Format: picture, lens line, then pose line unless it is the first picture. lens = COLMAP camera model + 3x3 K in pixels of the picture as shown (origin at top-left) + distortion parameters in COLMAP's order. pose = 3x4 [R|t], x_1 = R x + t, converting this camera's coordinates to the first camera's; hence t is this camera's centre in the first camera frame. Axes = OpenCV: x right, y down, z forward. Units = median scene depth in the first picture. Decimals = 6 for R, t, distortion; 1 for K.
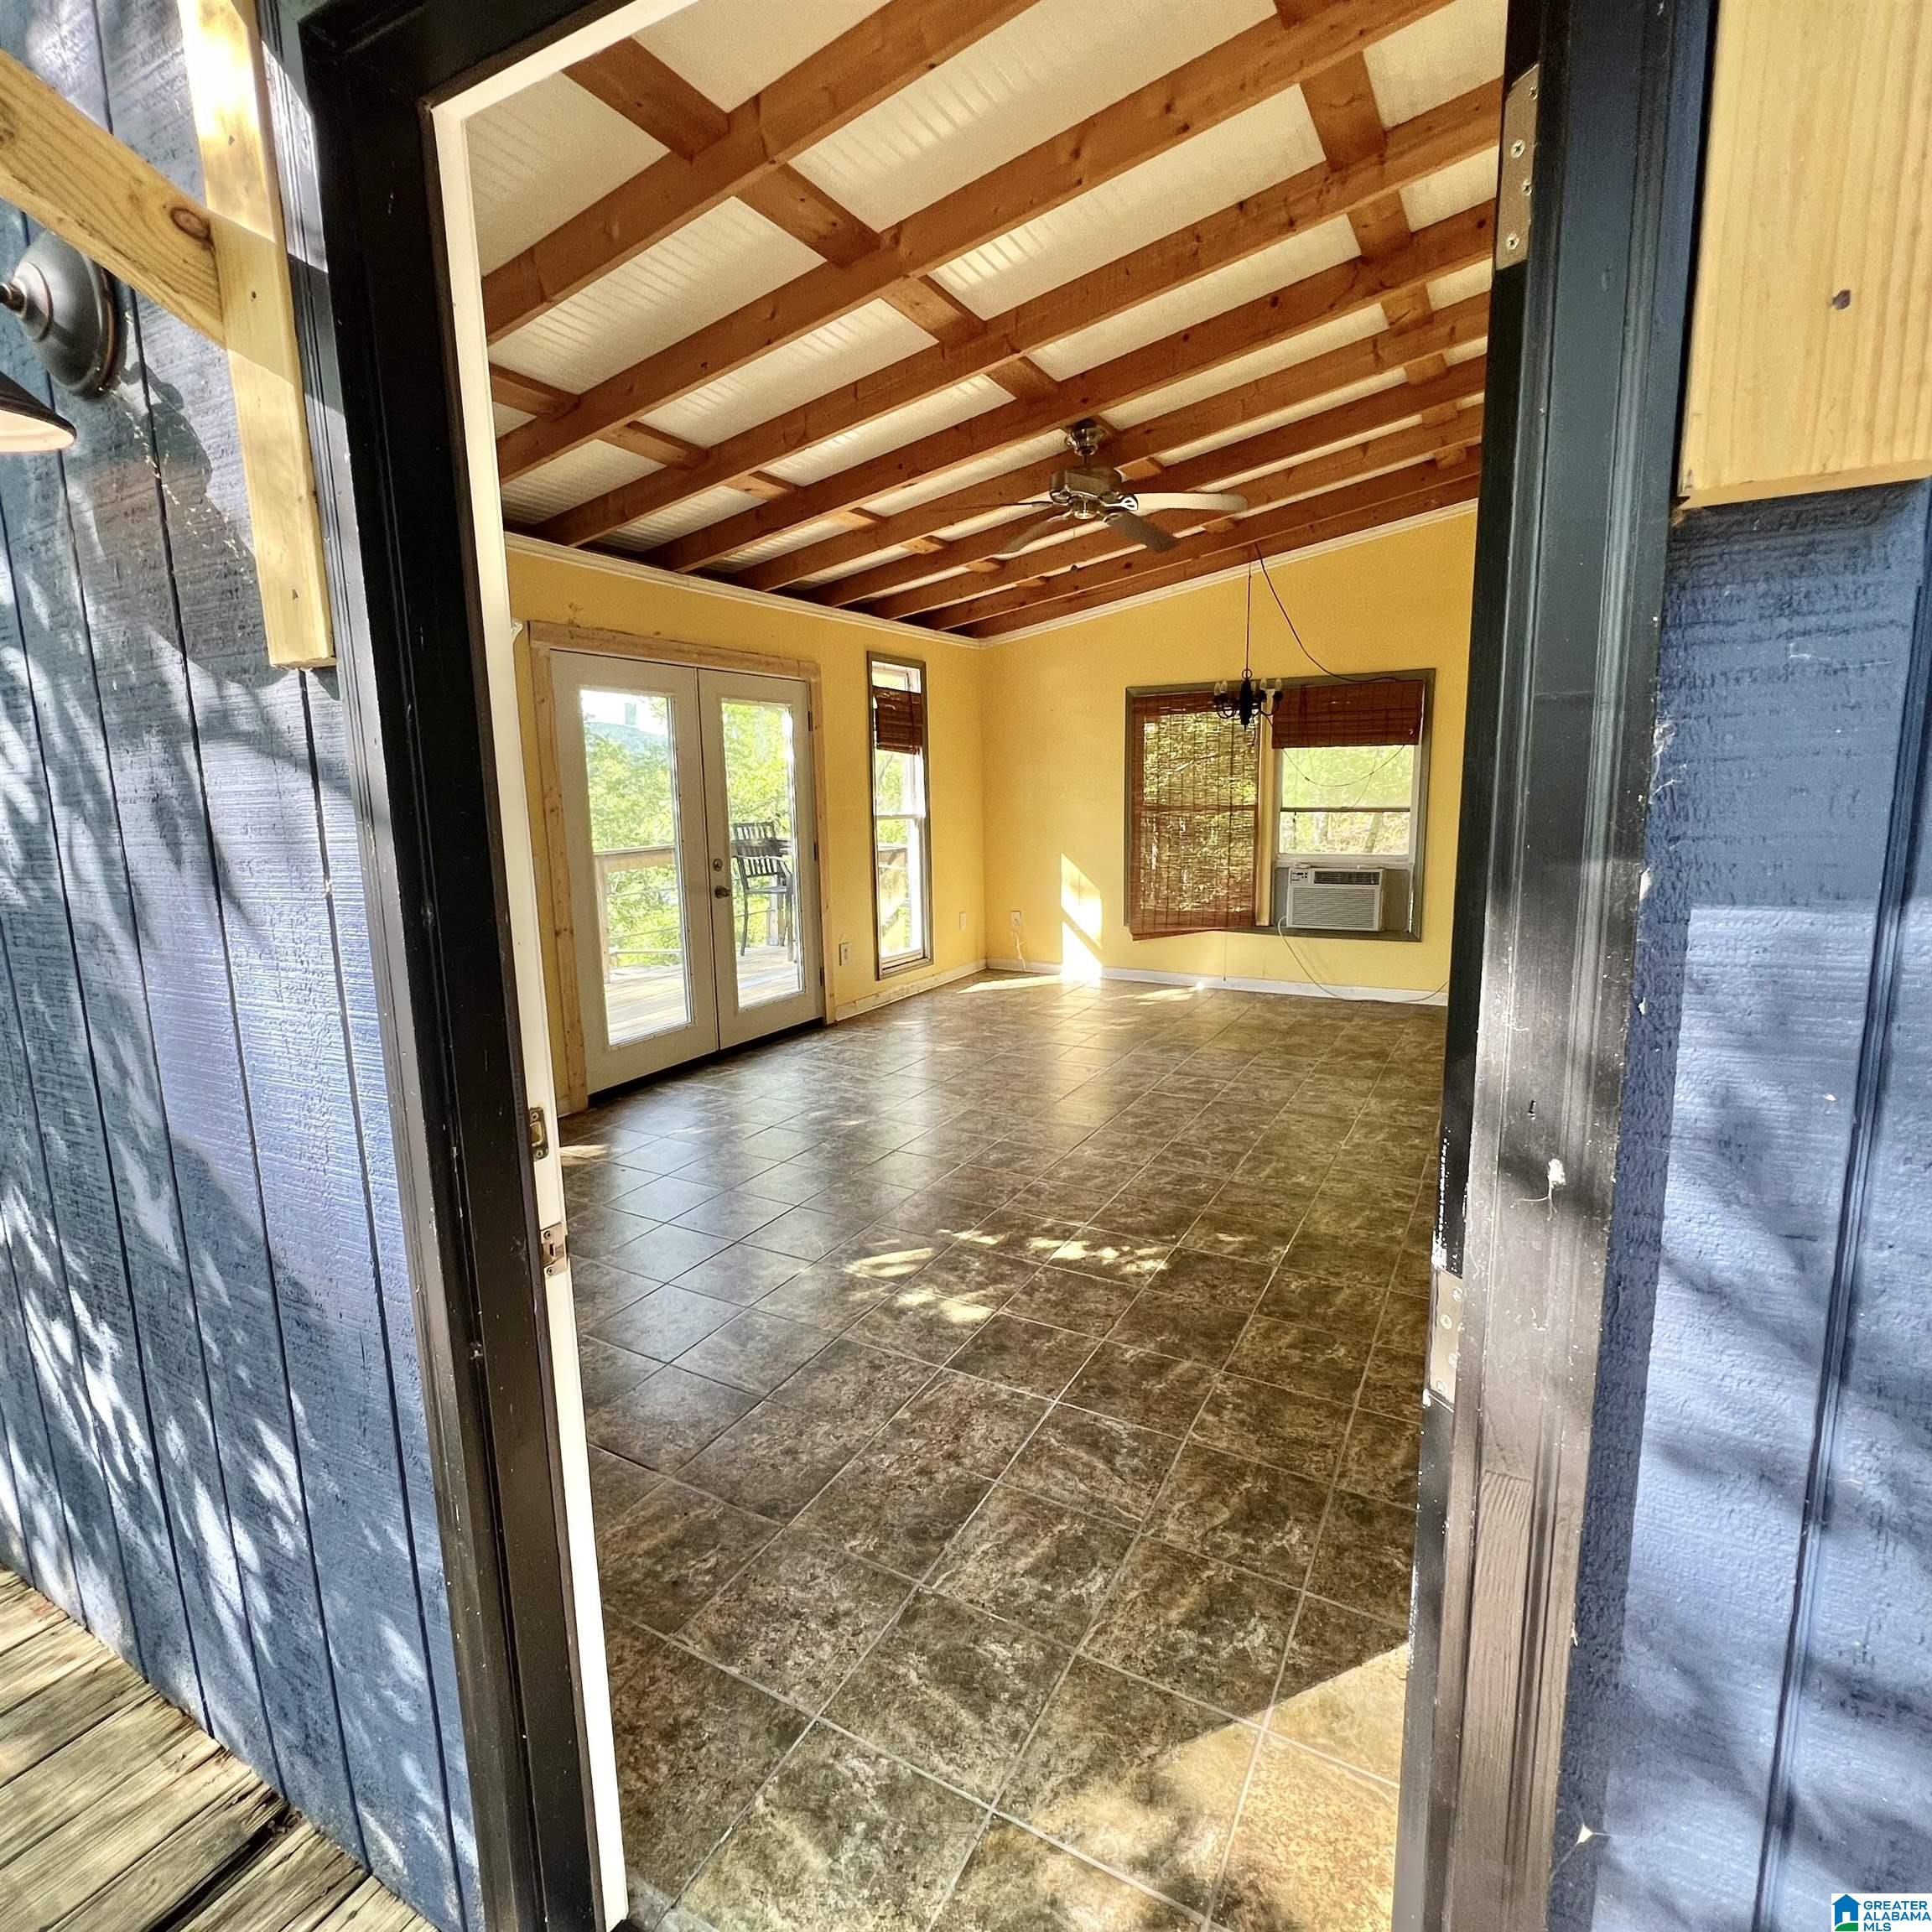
lens RADIAL K [[1026.7, 0, 954.0], [0, 1026.7, 957.0], [0, 0, 1]] dist [-0.004813, 0.000795]
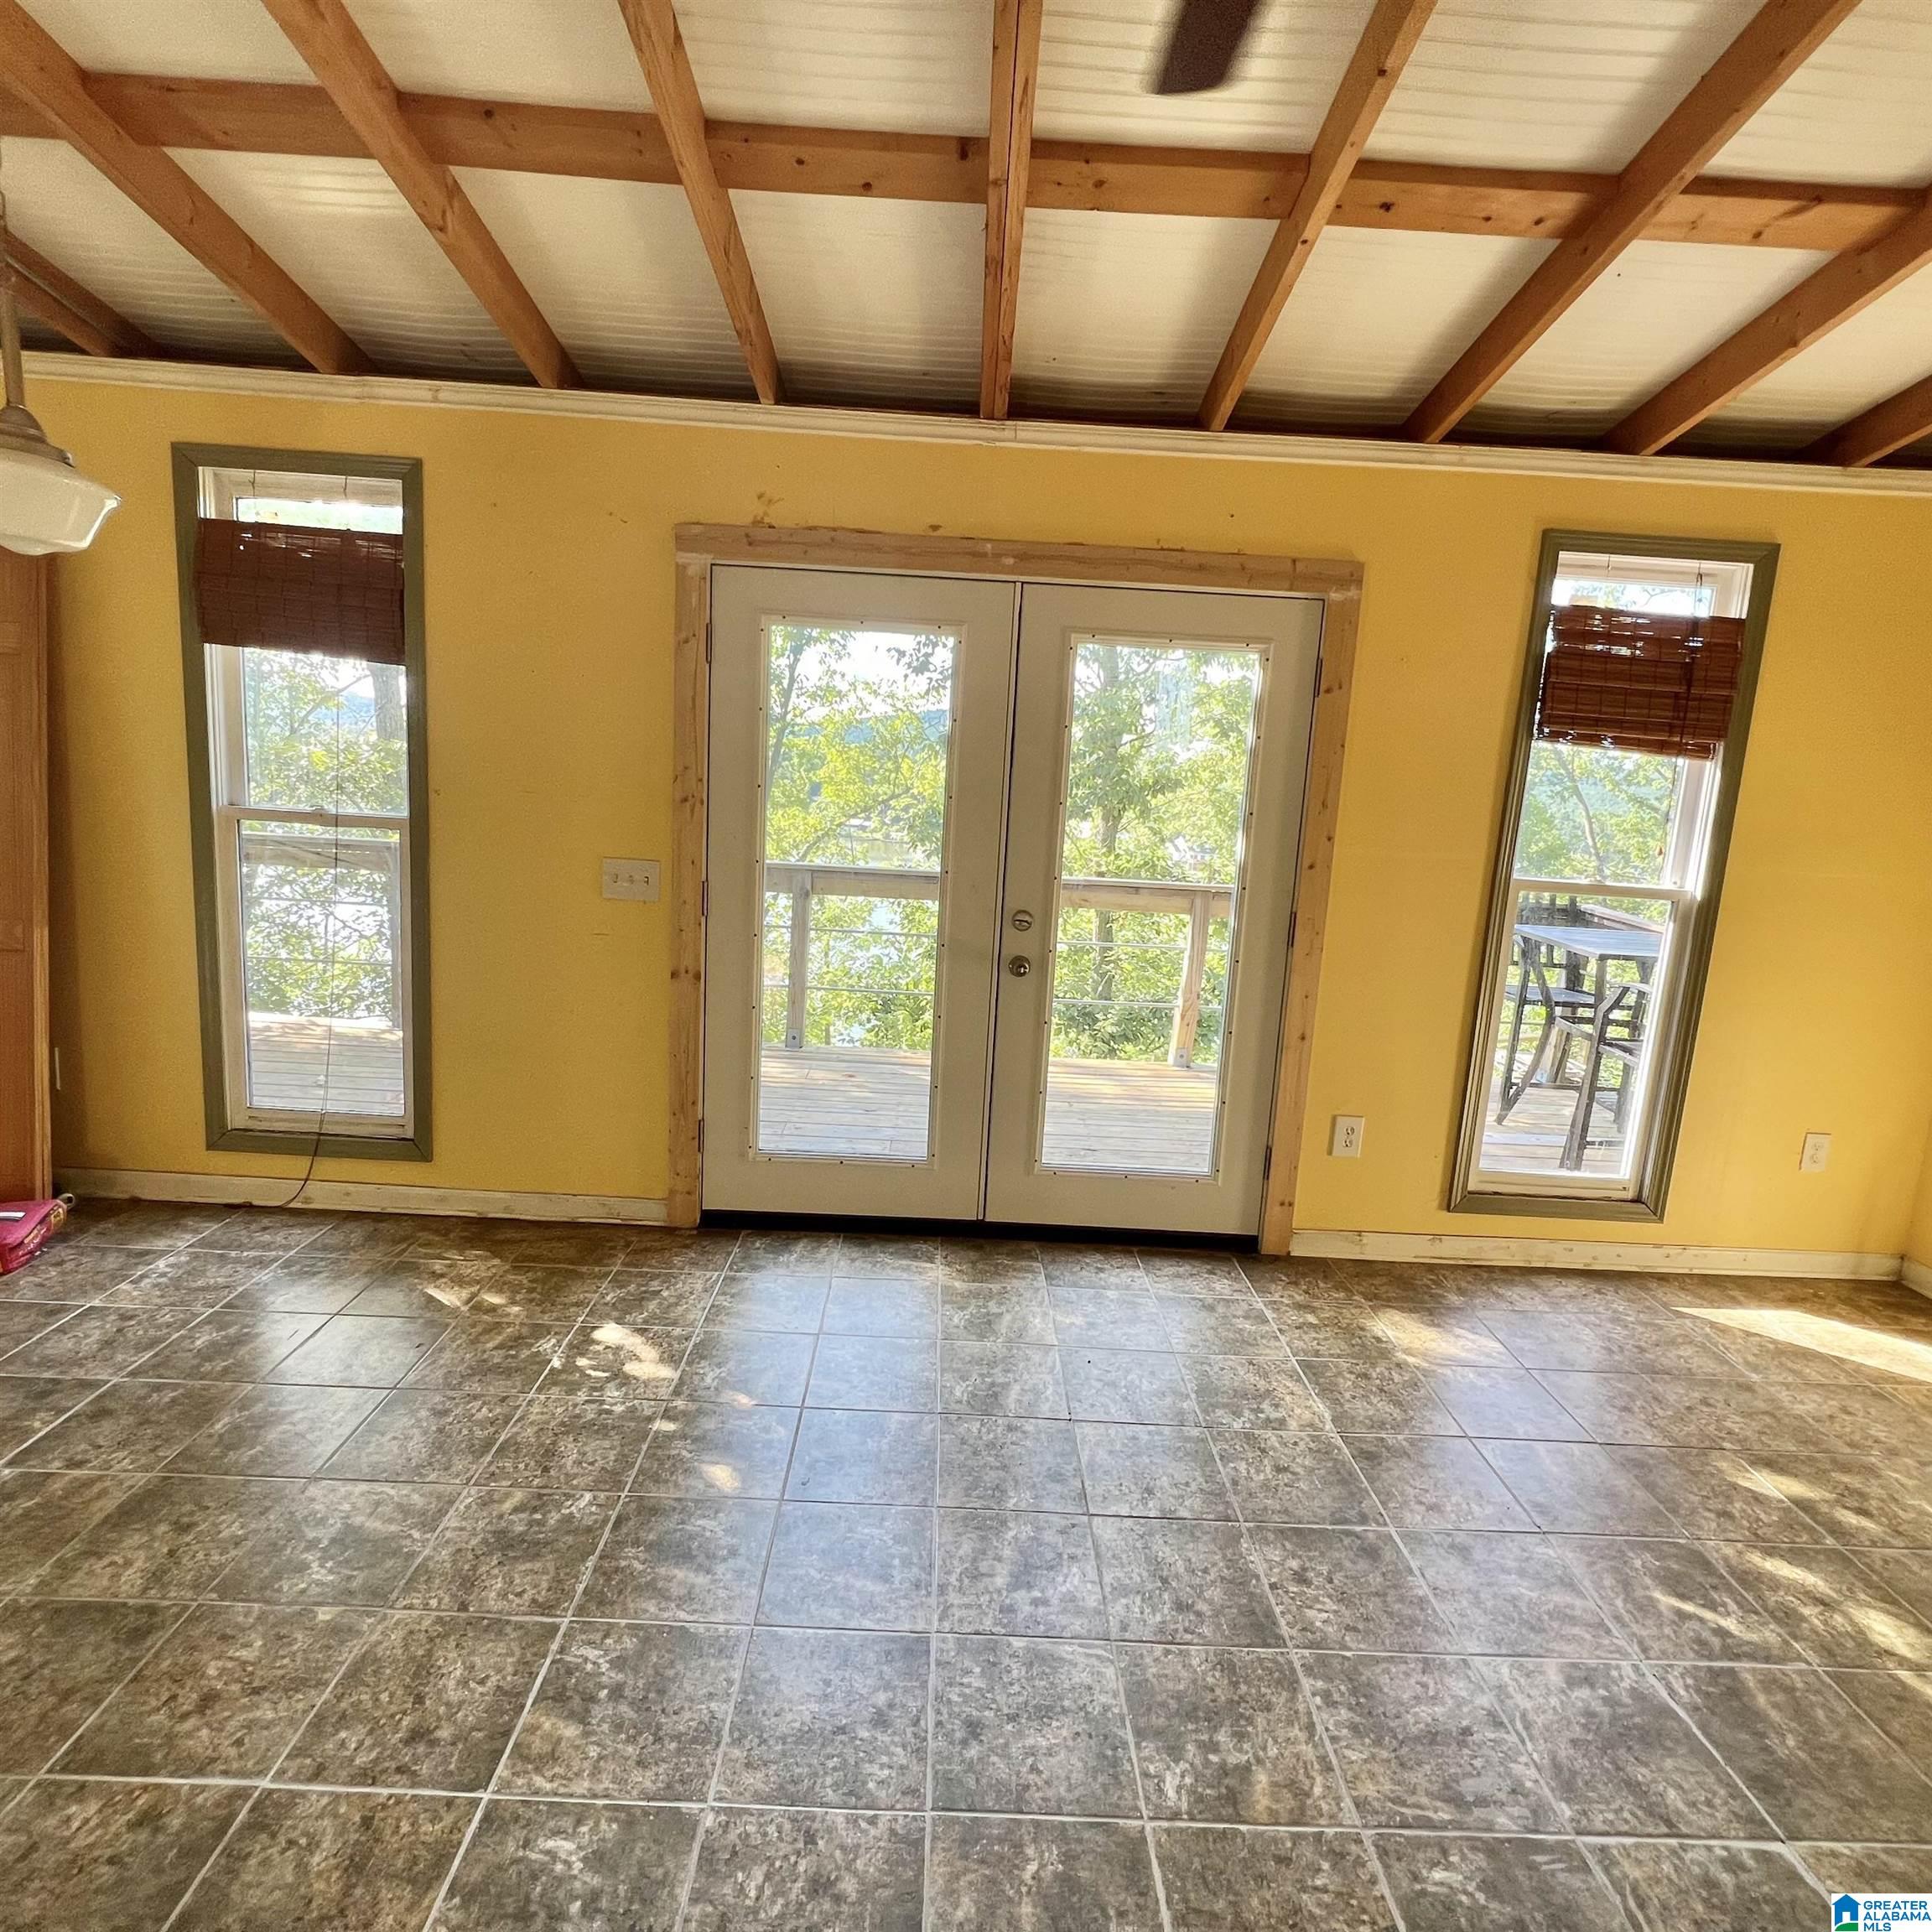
lens RADIAL K [[1026.7, 0, 954.0], [0, 1026.7, 957.0], [0, 0, 1]] dist [-0.004813, 0.000795]
pose [[0.500225, 0.182682, -0.846405, 0.262324], [-0.204025, 0.974836, 0.089823, -0.118952], [0.841516, 0.127756, 0.524910, 0.689103]]
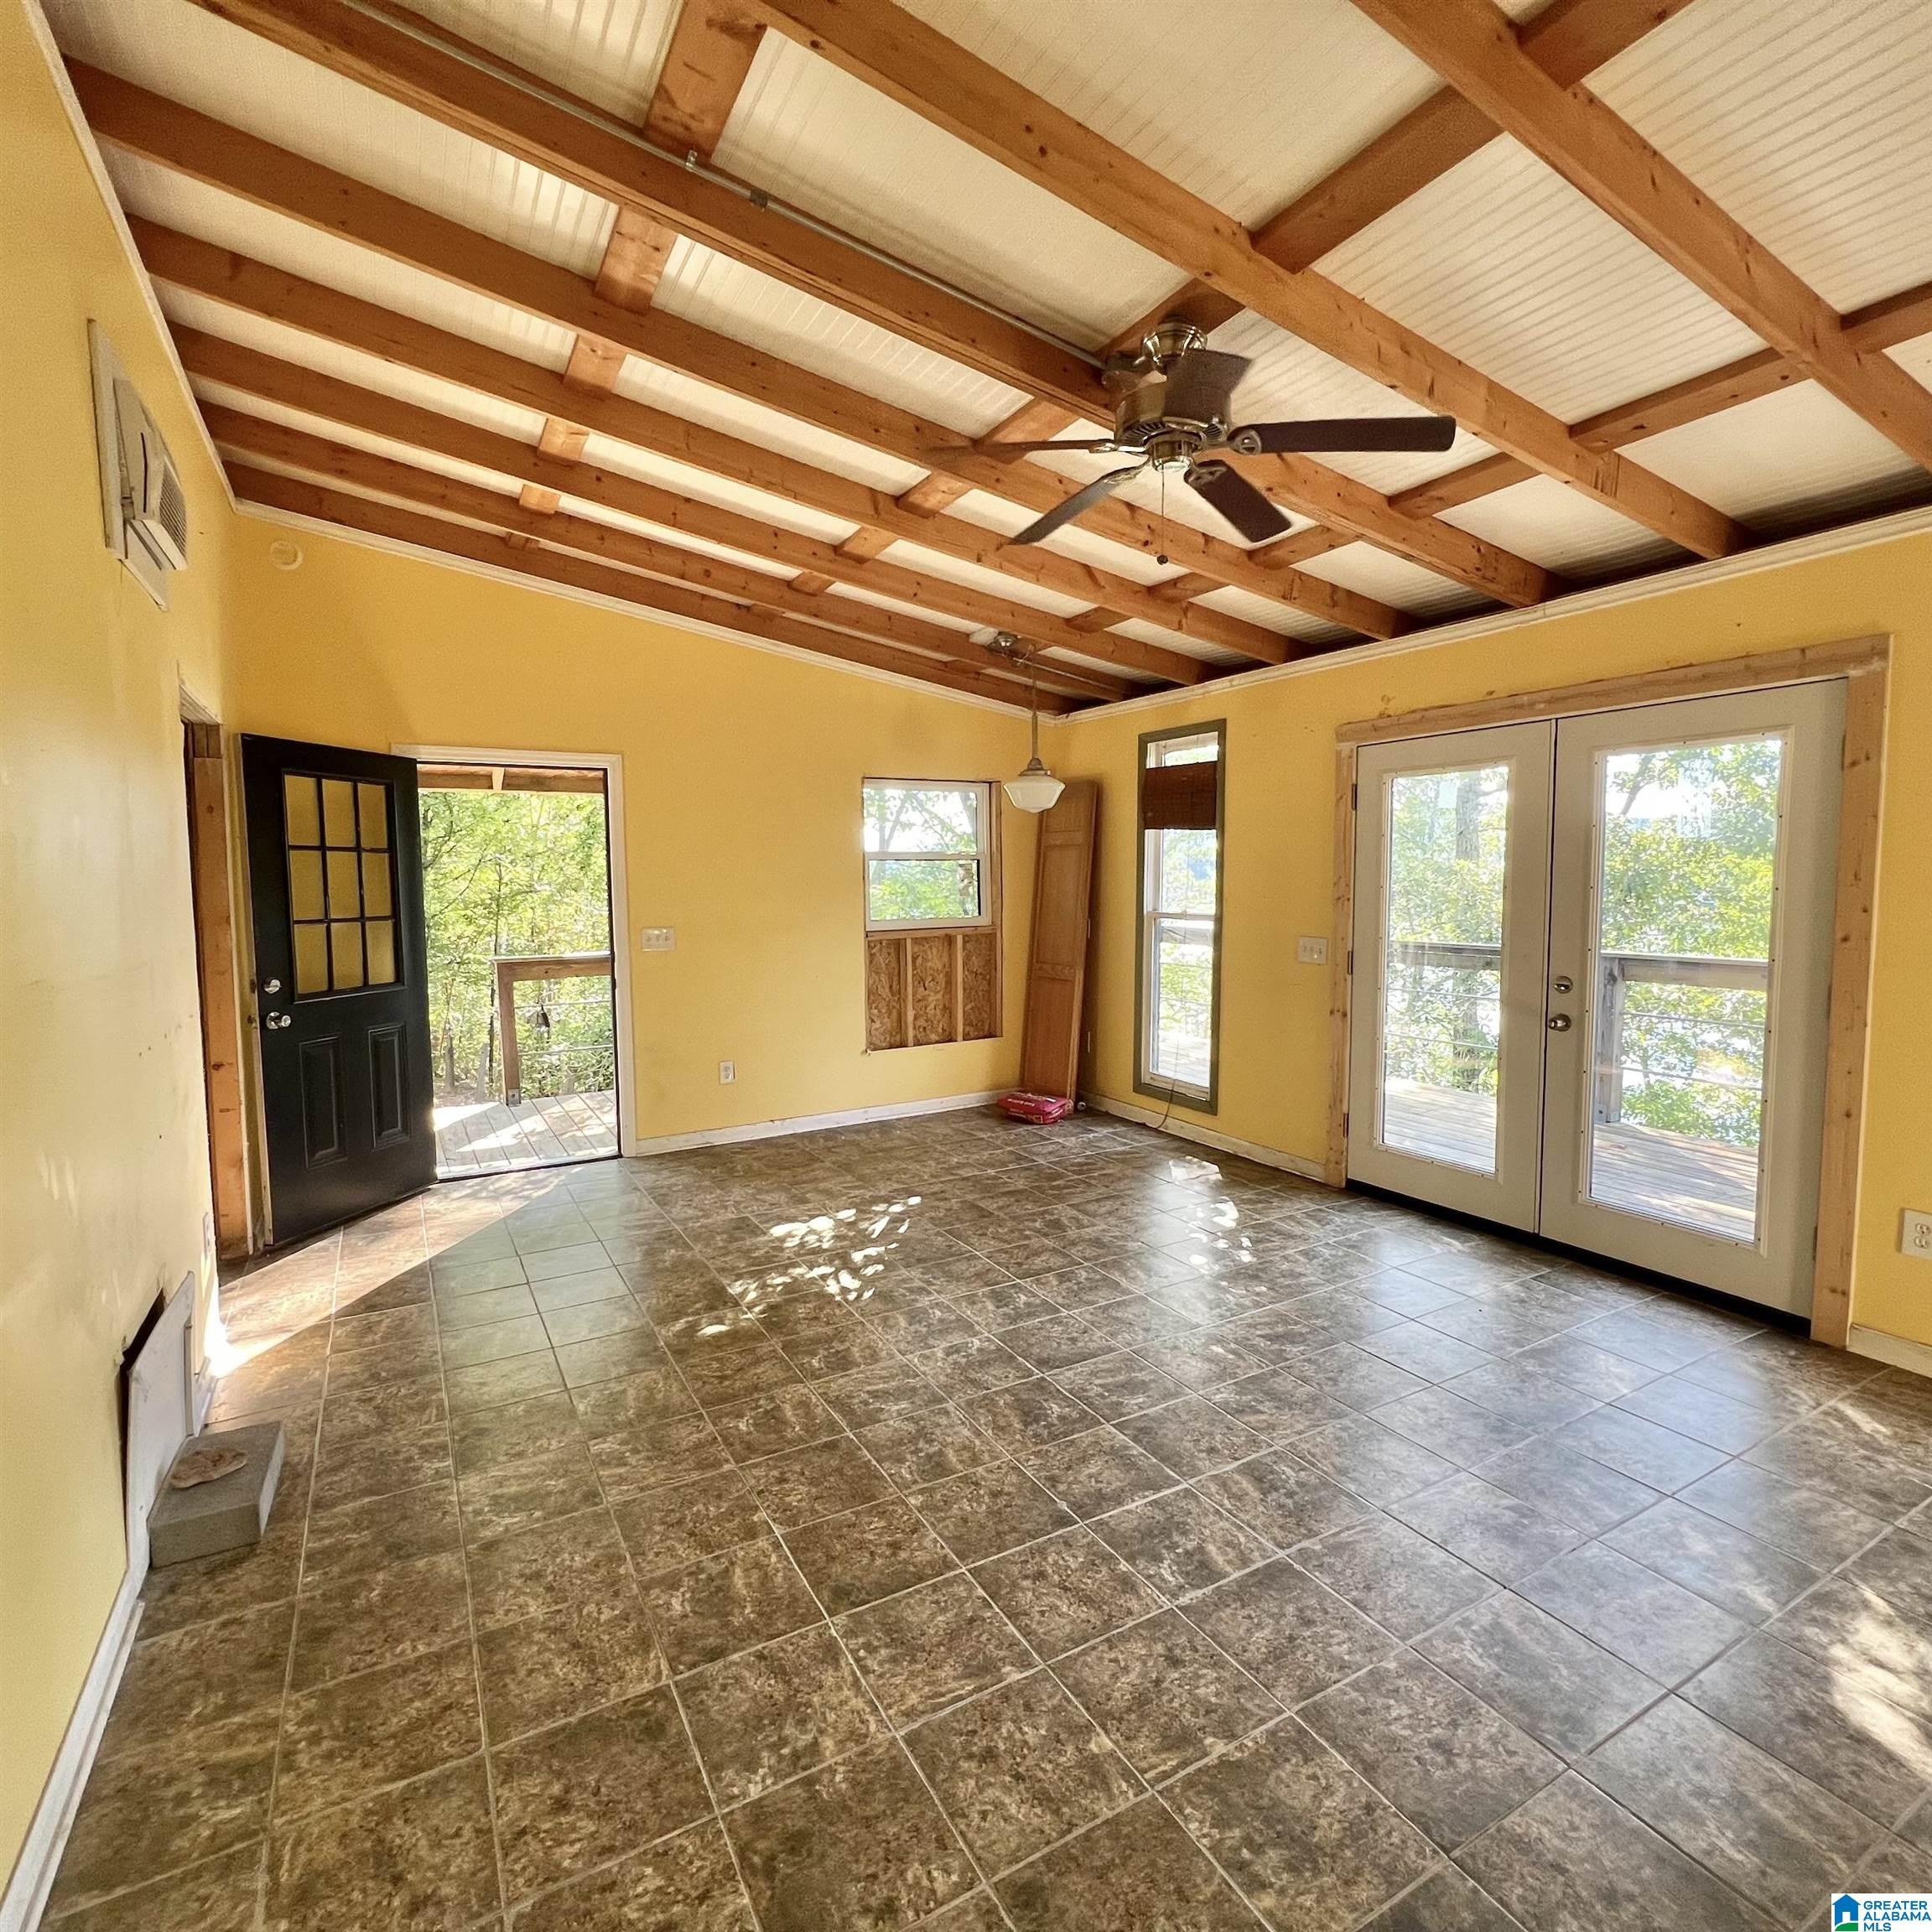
lens RADIAL K [[1017.3, 0, 966.0], [0, 1017.3, 966.0], [0, 0, 1]] dist [-0.002180, 0.000476]
pose [[-0.515253, 0.096424, -0.851597, 0.613911], [-0.121862, 0.975312, 0.184164, -0.190337], [0.848330, 0.198668, -0.490782, 1.033046]]
